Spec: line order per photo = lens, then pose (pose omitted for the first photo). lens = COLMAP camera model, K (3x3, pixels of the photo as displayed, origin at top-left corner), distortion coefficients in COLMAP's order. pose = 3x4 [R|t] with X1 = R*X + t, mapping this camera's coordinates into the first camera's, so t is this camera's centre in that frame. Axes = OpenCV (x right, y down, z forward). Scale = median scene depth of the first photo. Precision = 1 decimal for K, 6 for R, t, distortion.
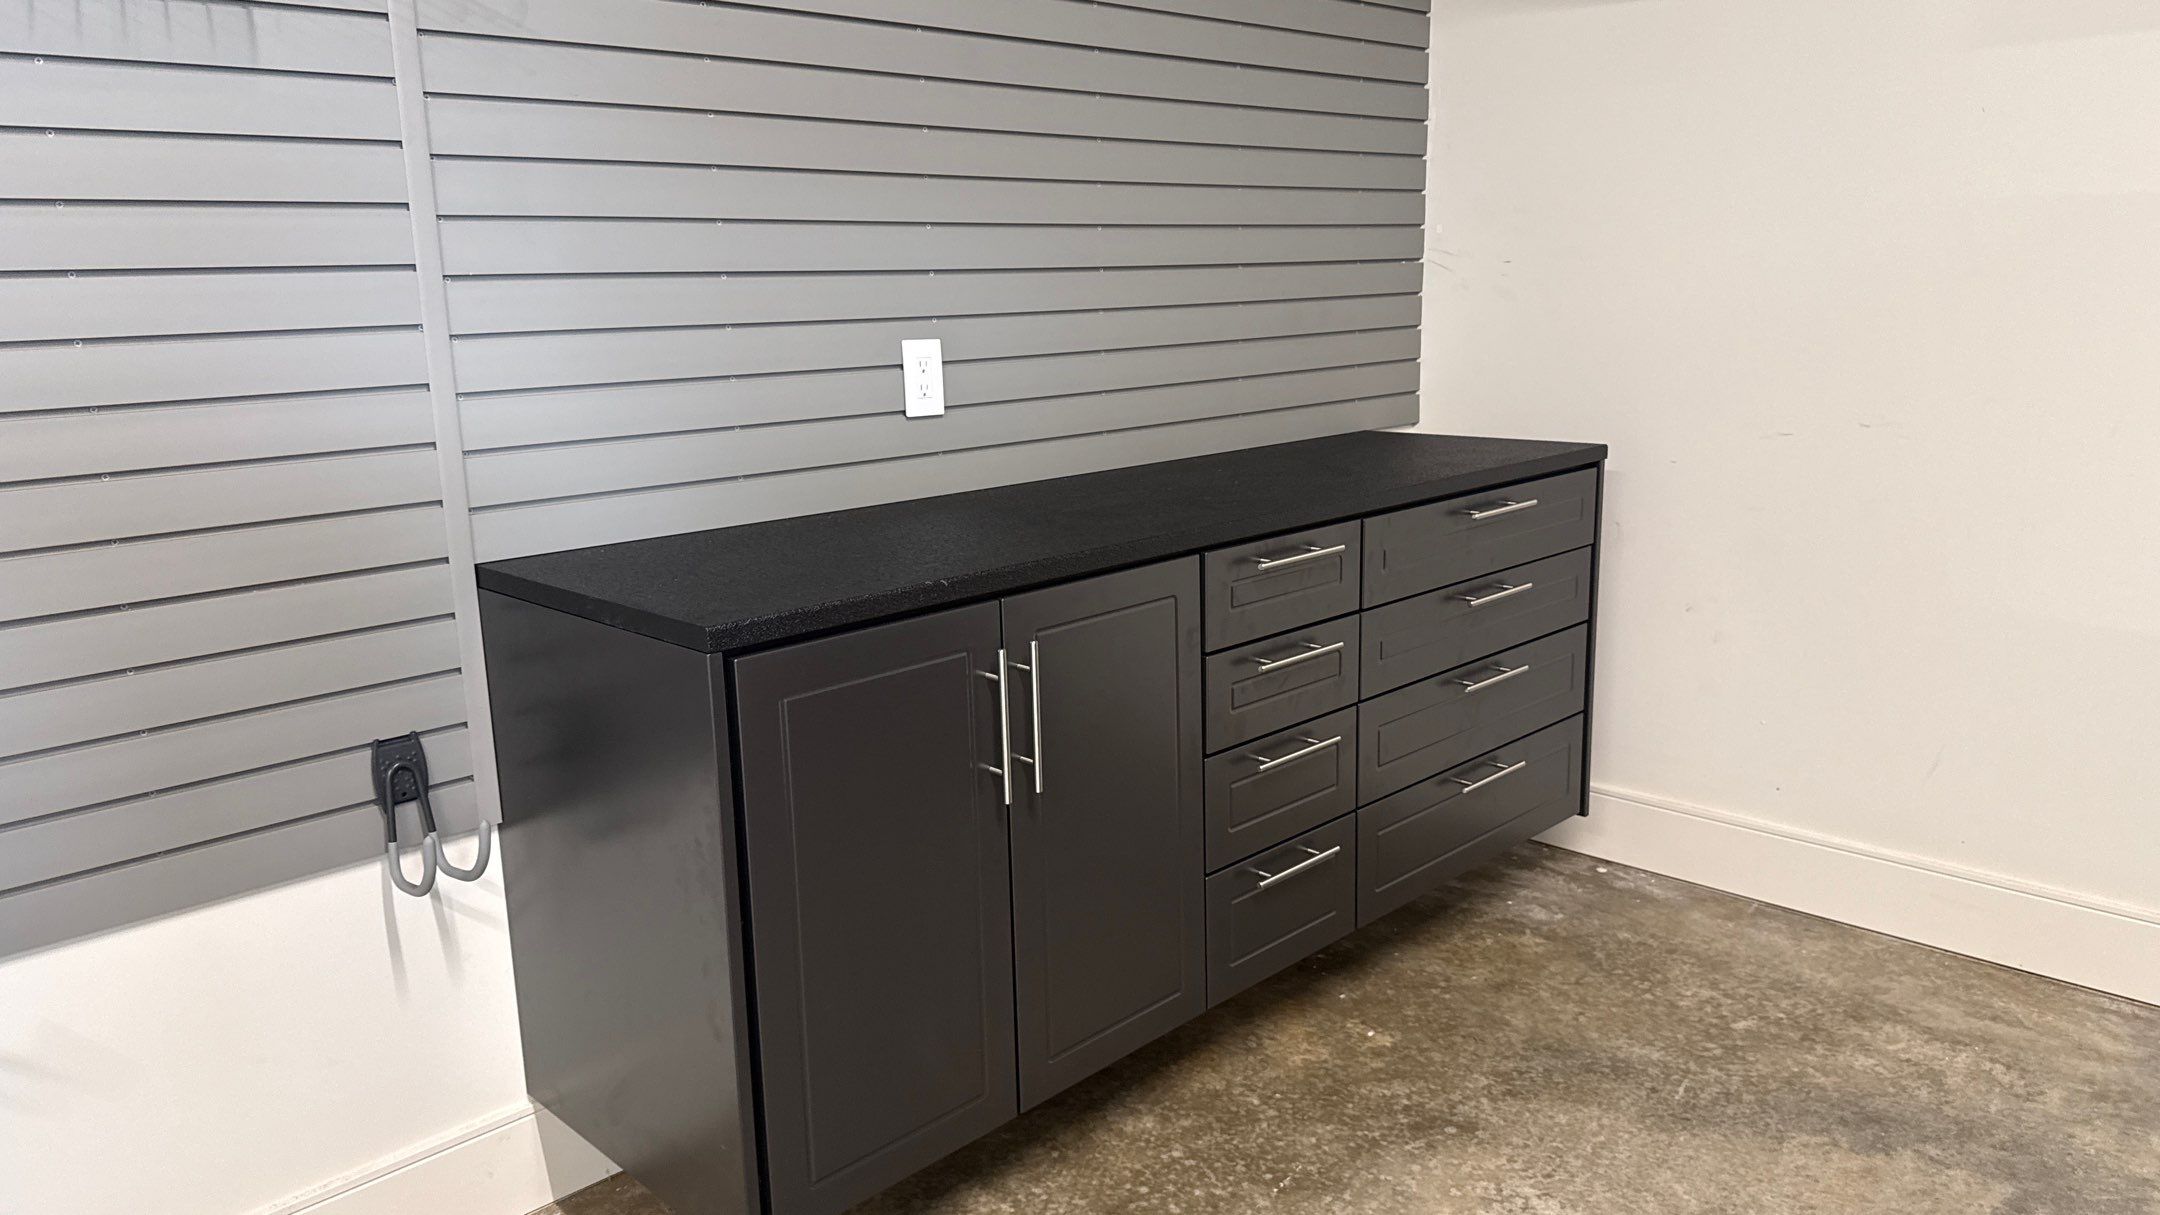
lens RADIAL K [[1510.9, 0, 1095.1], [0, 1510.9, 597.9], [0, 0, 1]] dist [0.159894, -0.303789]
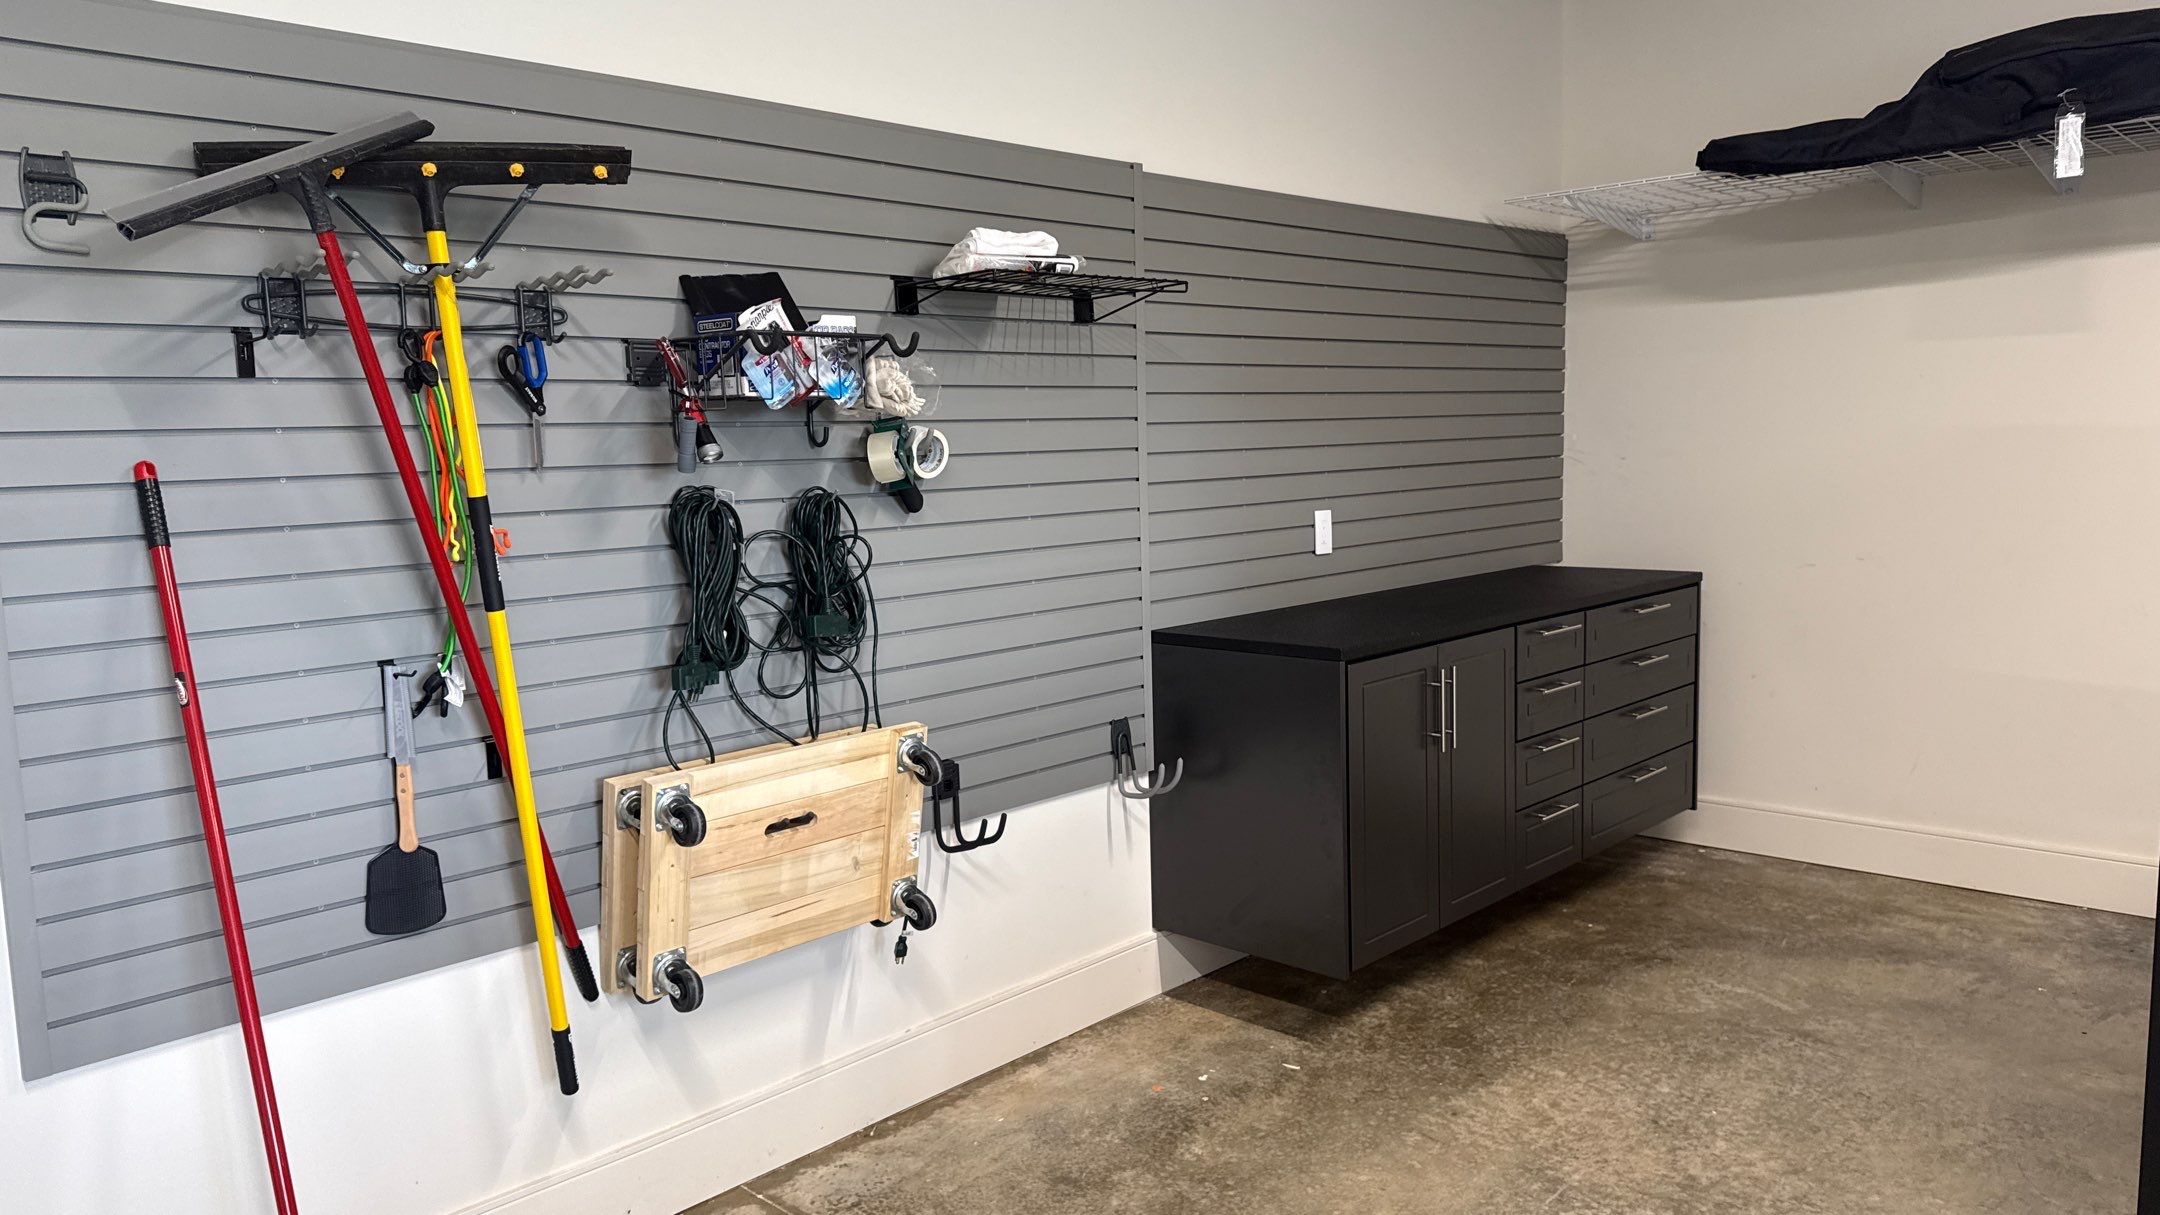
lens RADIAL K [[1510.9, 0, 1095.1], [0, 1510.9, 597.9], [0, 0, 1]] dist [0.159894, -0.303789]
pose [[0.999356, -0.004971, 0.035542, -0.440069], [0.008581, 0.994734, -0.102134, 0.105465], [-0.034847, 0.102374, 0.994135, -0.710304]]
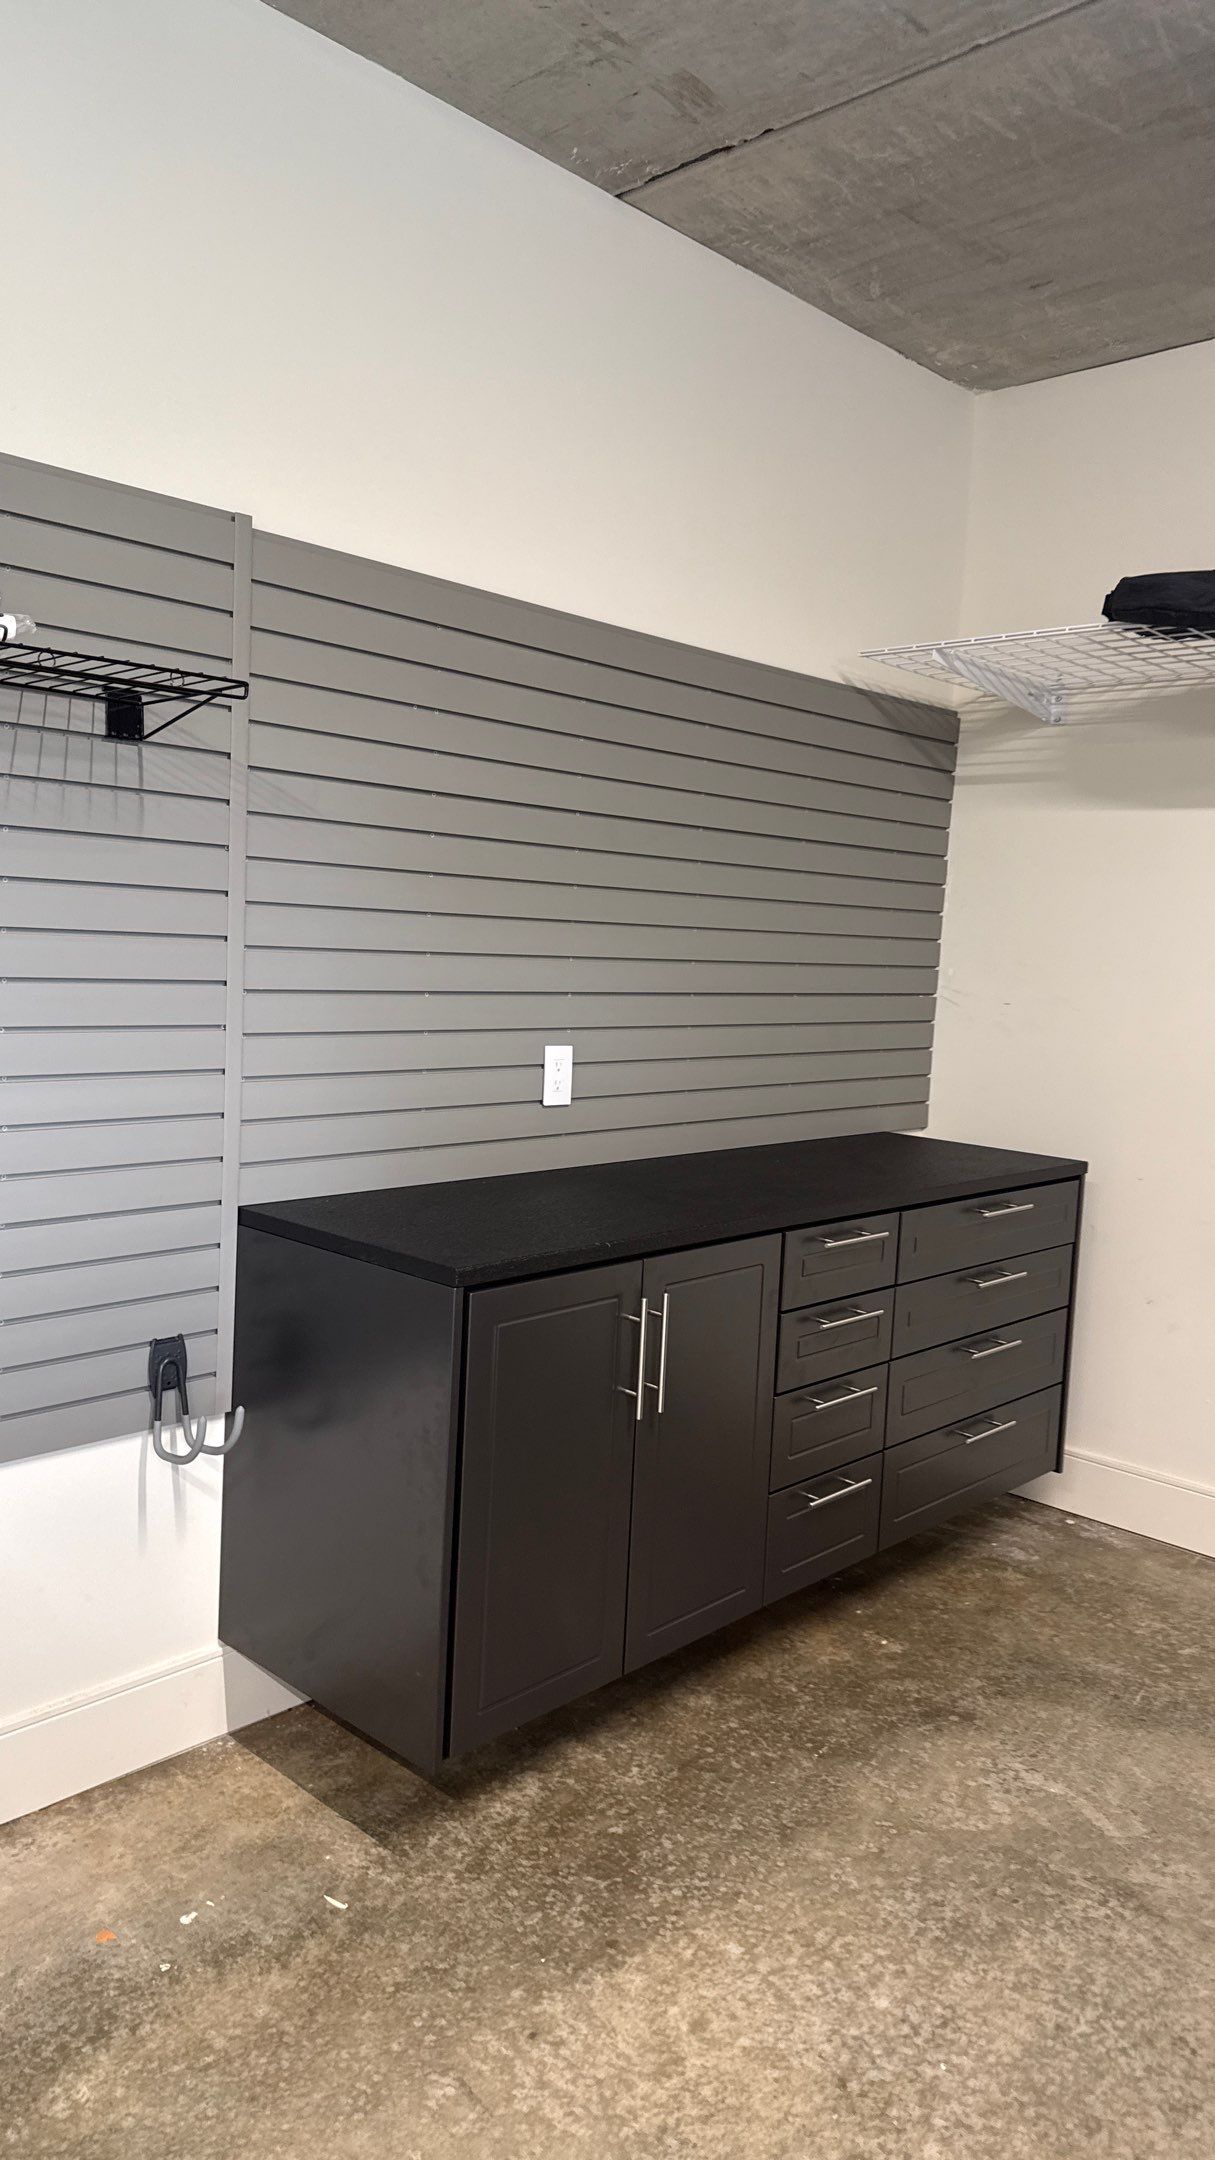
lens RADIAL K [[1524.2, 0, 610.8], [0, 1524.2, 1088.5], [0, 0, 1]] dist [0.088010, -0.121321]
pose [[0.996762, 0.069970, 0.039618, -0.119672], [-0.065351, 0.992019, -0.107833, -0.001696], [-0.046847, 0.104895, 0.993379, -0.251171]]
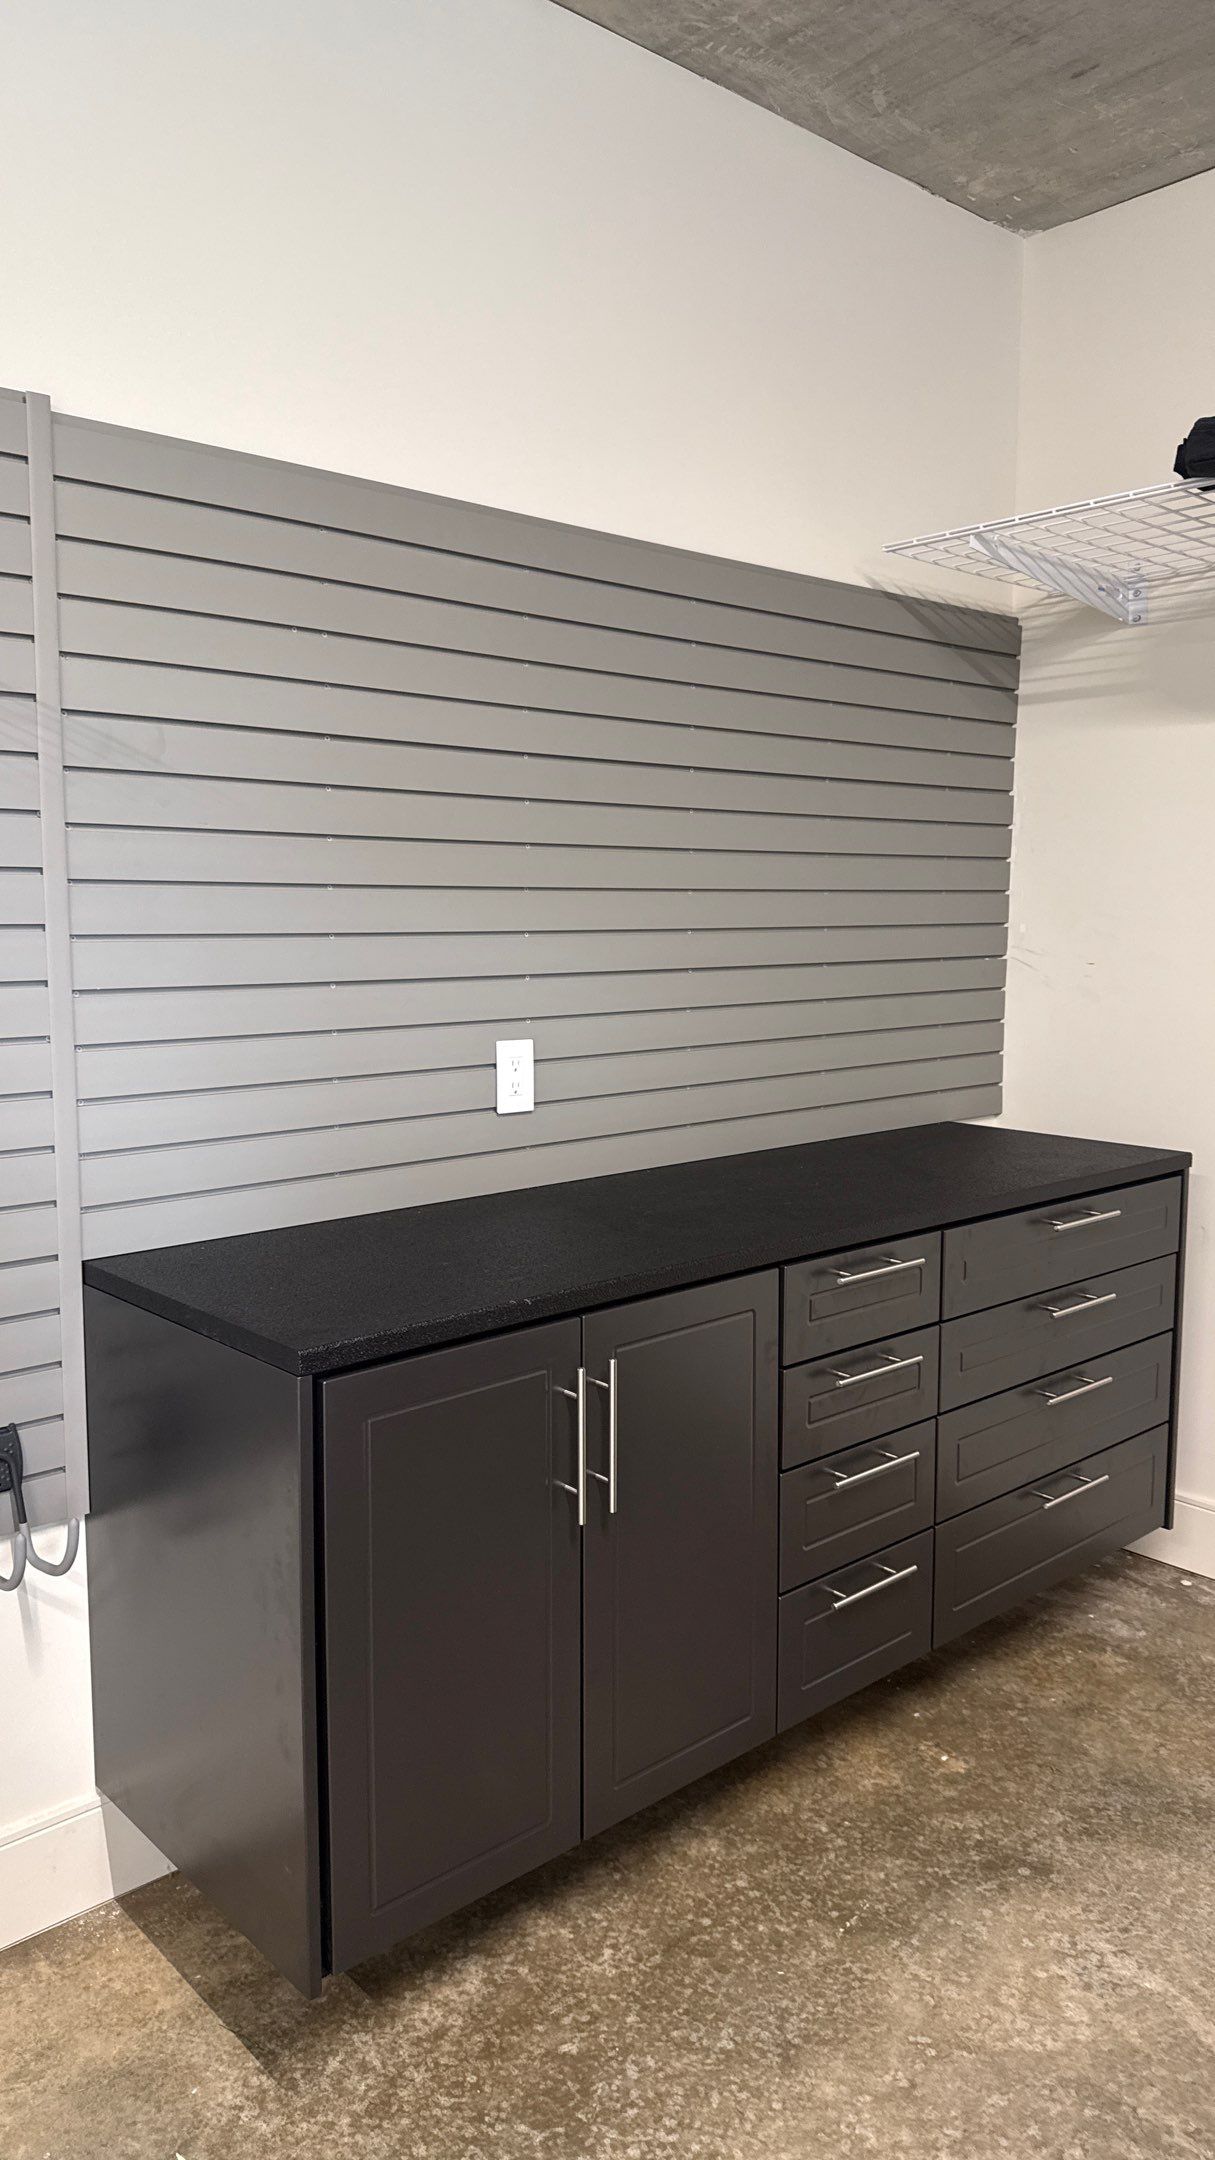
lens RADIAL K [[1534.9, 0, 607.5], [0, 1534.9, 1080.0], [0, 0, 1]] dist [0.022813, -0.012841]
pose [[0.998395, 0.031892, -0.046809, -0.001927], [-0.036173, 0.994946, -0.093669, -0.048199], [0.043585, 0.095212, 0.994502, -0.027536]]
